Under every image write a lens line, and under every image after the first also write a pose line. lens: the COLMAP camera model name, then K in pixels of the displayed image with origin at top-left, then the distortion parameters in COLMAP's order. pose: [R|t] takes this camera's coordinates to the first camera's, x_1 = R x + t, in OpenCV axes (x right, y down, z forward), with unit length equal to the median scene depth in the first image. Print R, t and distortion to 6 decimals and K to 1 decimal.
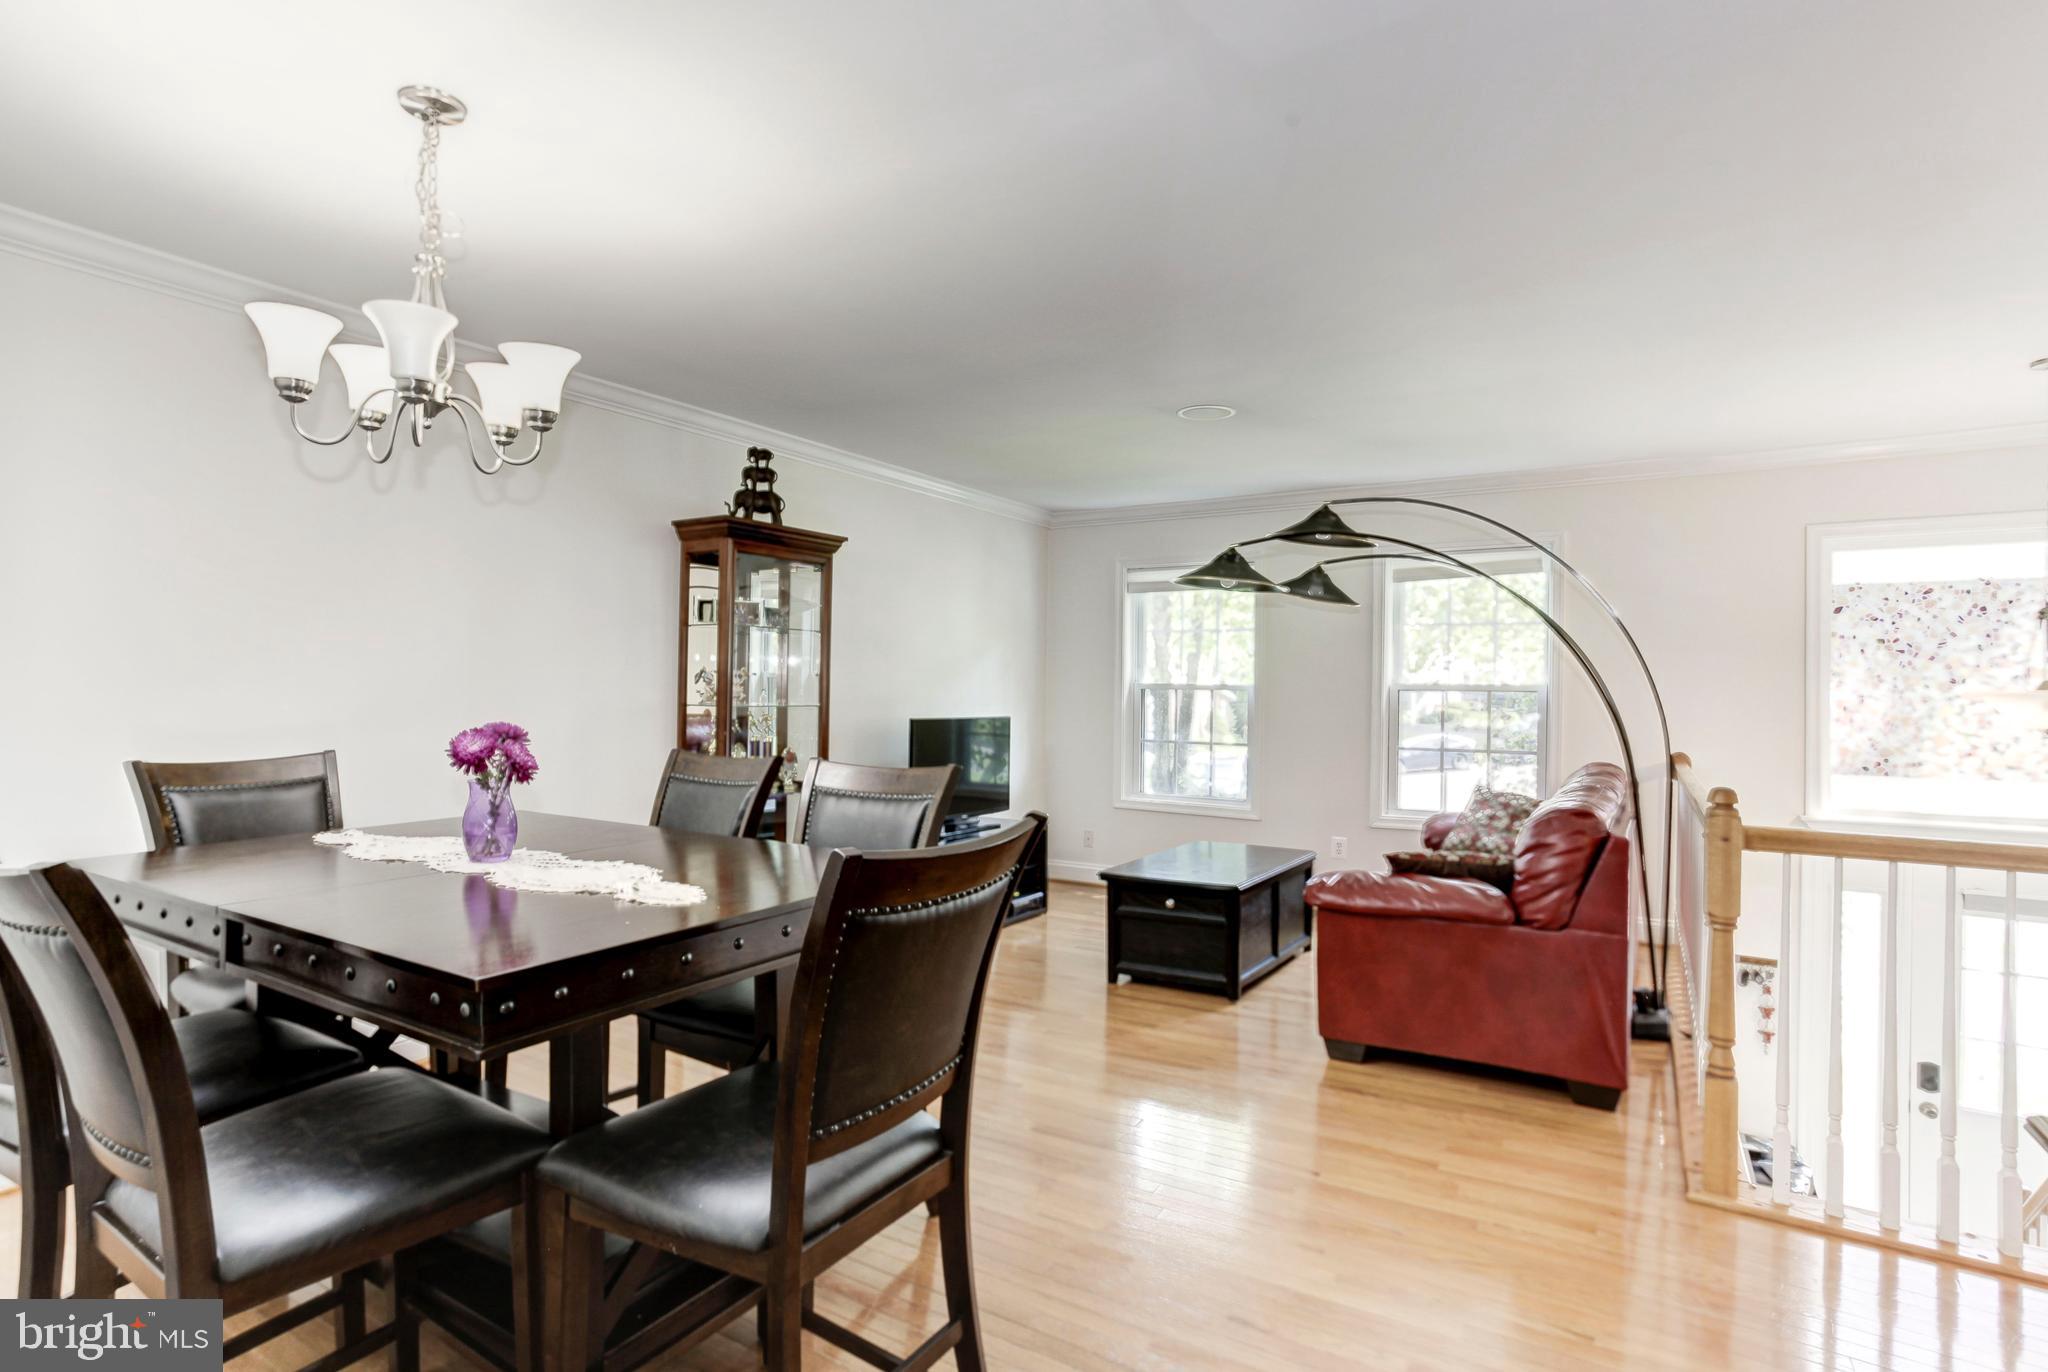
lens RADIAL K [[1023.9, 0, 1017.4], [0, 1023.9, 688.7], [0, 0, 1]] dist [-0.036647, 0.020808]
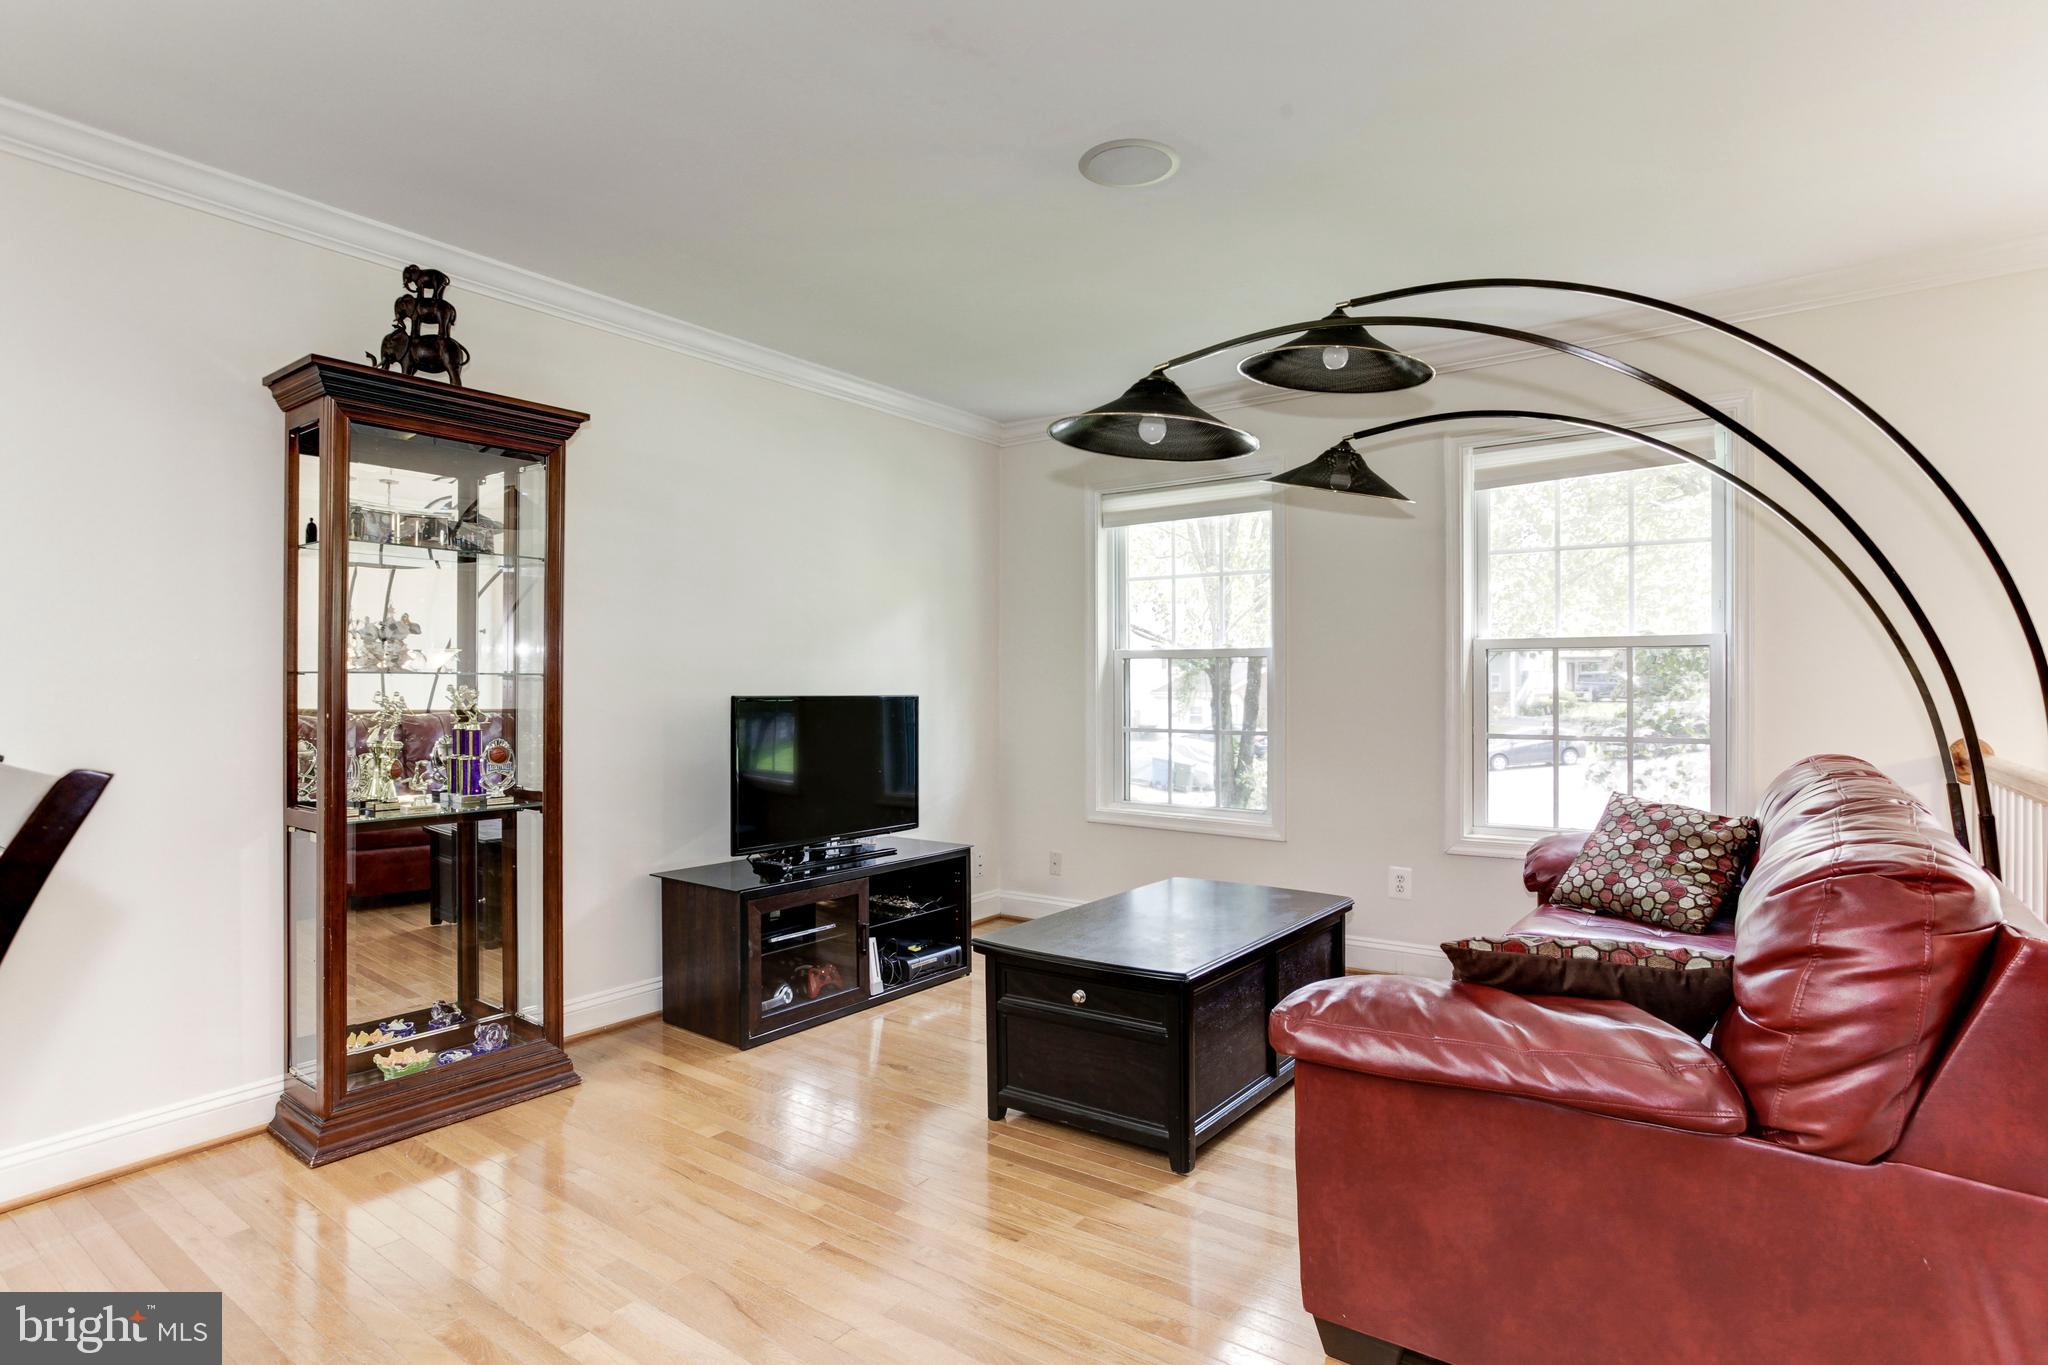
lens RADIAL K [[1023.9, 0, 1007.4], [0, 1023.9, 691.5], [0, 0, 1]] dist [-0.036647, 0.020808]
pose [[0.995444, -0.012313, -0.094548, 0.160275], [0.012667, 0.999915, 0.003144, 0.029655], [0.094501, -0.004327, 0.995515, 0.393427]]
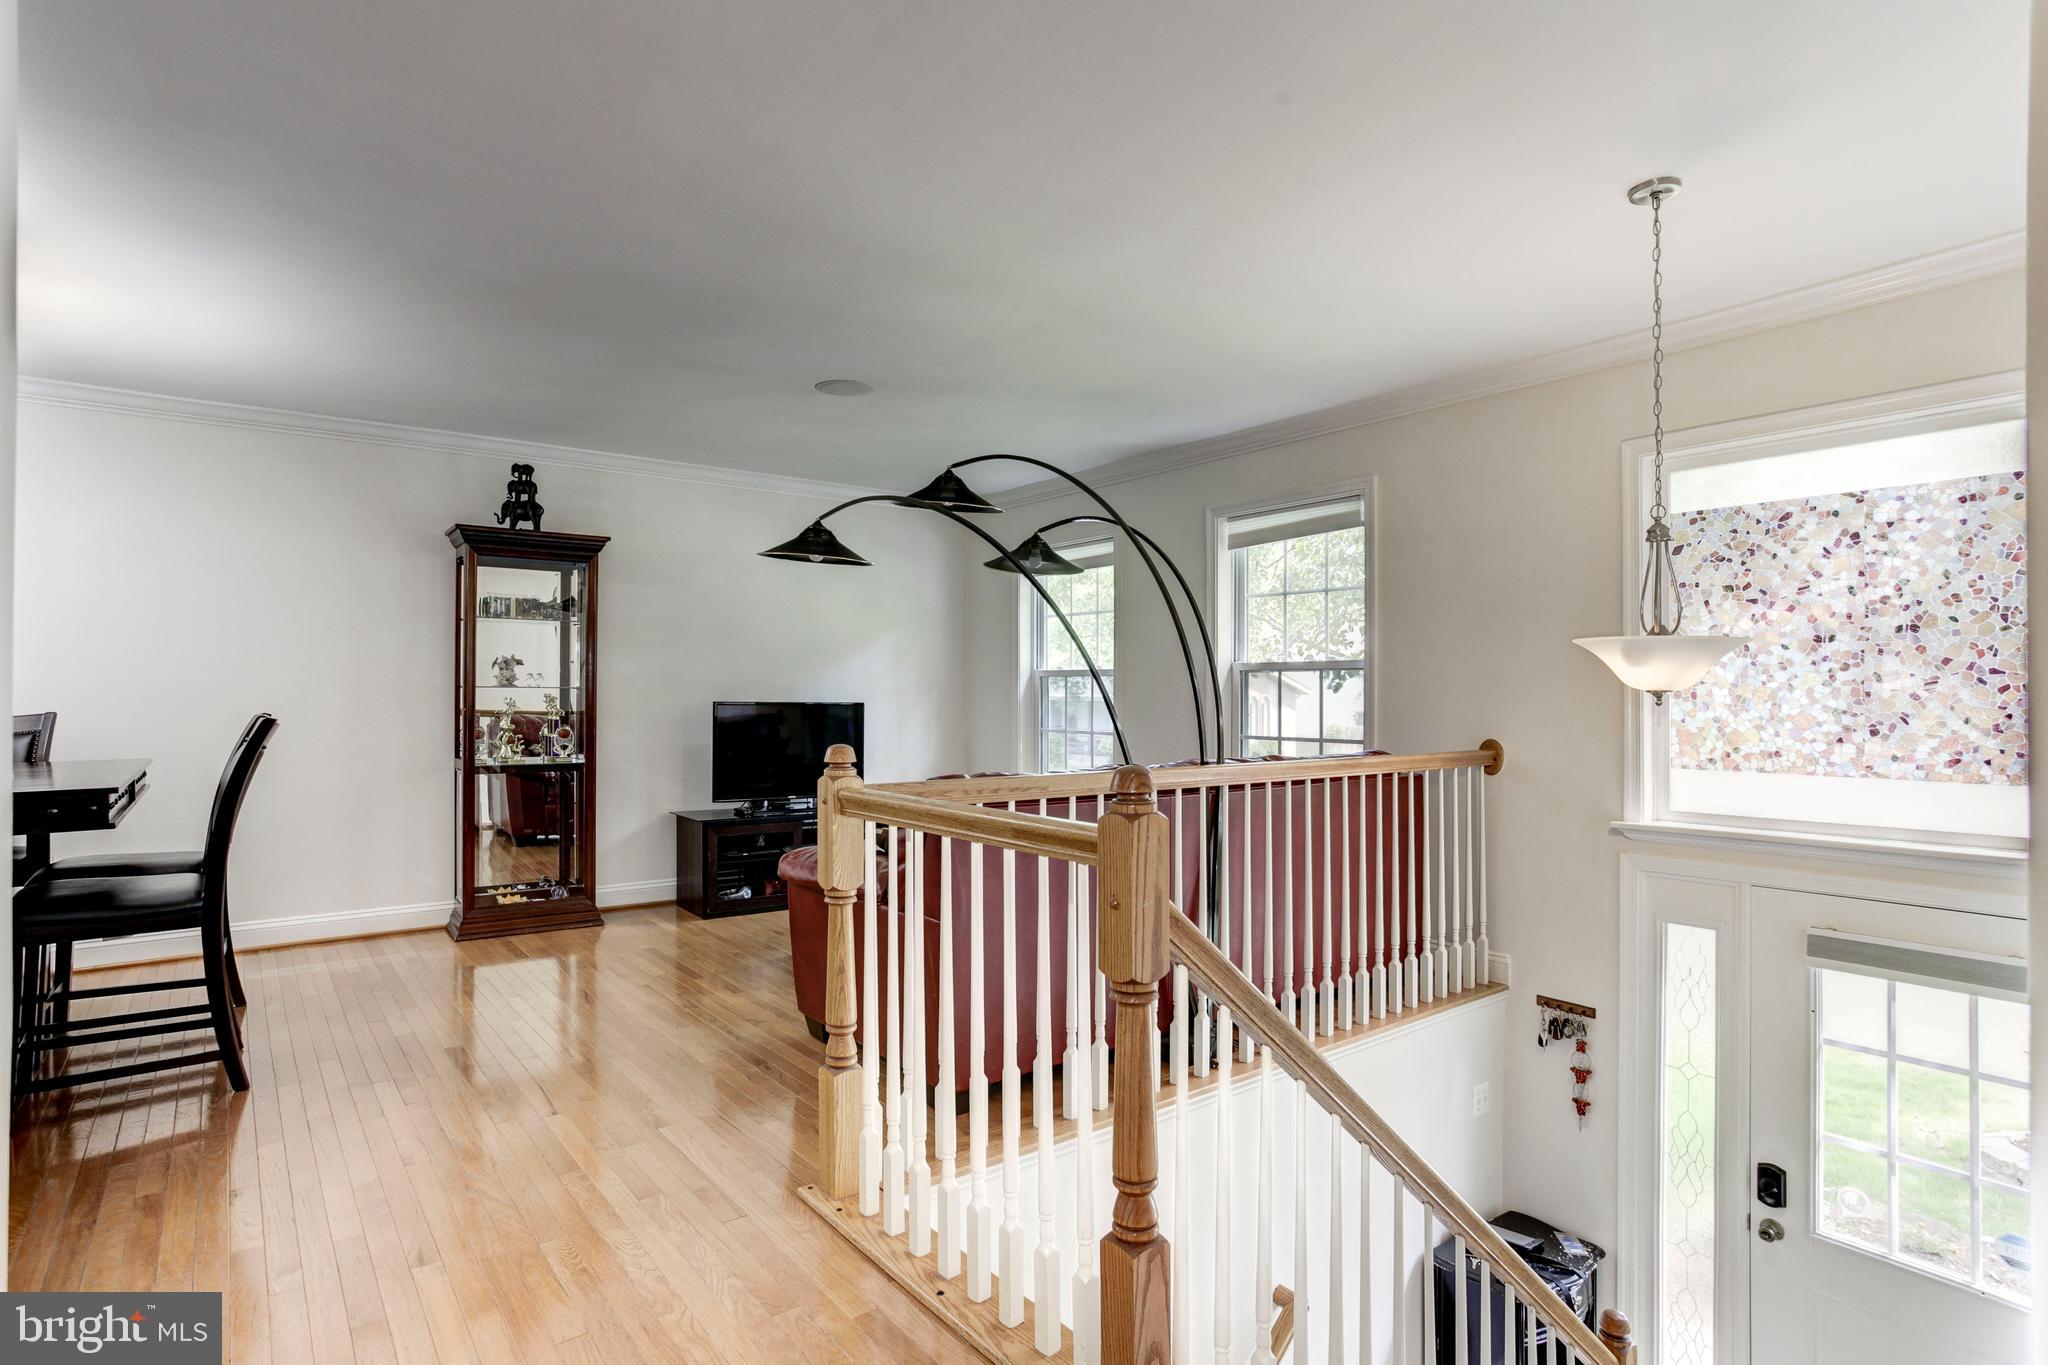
lens RADIAL K [[1023.9, 0, 1006.0], [0, 1023.9, 679.6], [0, 0, 1]] dist [-0.036647, 0.020808]
pose [[0.933769, -0.012719, -0.357650, 0.647665], [0.006287, 0.999797, -0.019141, 0.032476], [0.357821, 0.015624, 0.933660, 0.121051]]
